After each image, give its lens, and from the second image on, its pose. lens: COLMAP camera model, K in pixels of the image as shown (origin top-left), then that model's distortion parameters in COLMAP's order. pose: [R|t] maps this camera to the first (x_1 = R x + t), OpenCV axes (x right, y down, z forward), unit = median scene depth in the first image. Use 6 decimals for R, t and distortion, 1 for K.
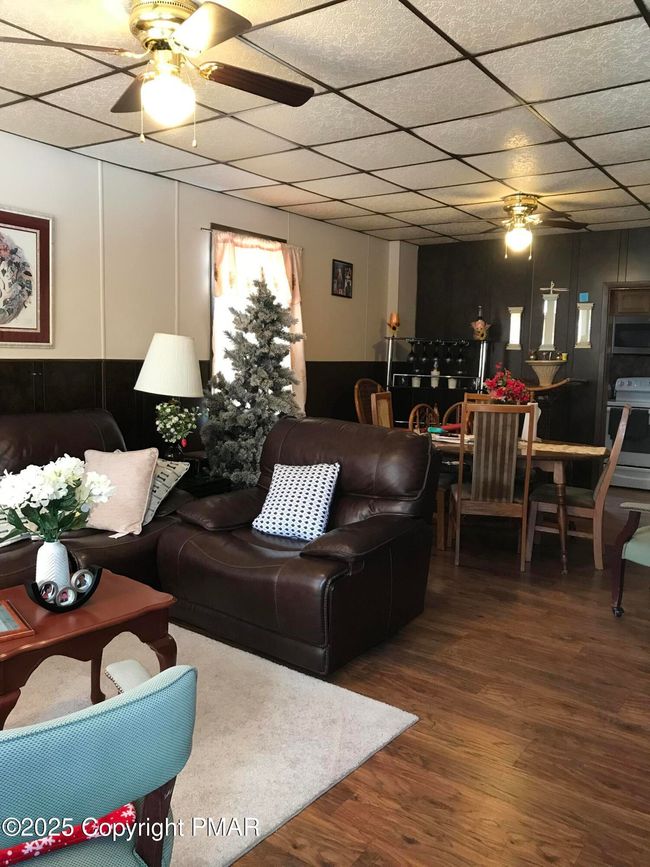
lens RADIAL K [[701.3, 0, 325.0], [0, 701.3, 433.5], [0, 0, 1]] dist [0.021513, -0.009220]
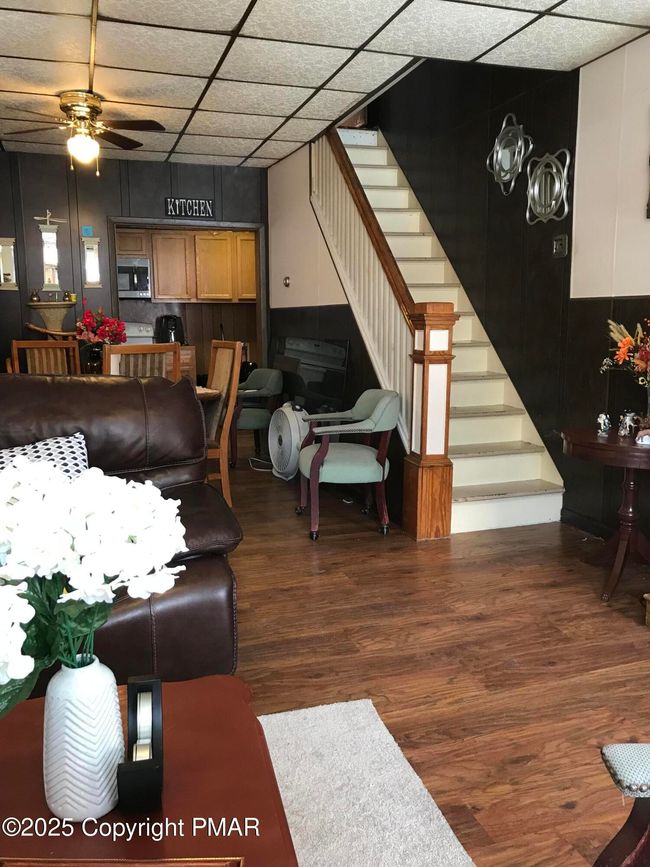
lens RADIAL K [[701.3, 0, 325.0], [0, 701.3, 433.5], [0, 0, 1]] dist [0.021513, -0.009220]
pose [[0.590400, -0.157978, 0.791499, -0.453972], [0.111946, 0.987207, 0.113537, -0.010182], [-0.799310, 0.021573, 0.600532, 0.468728]]
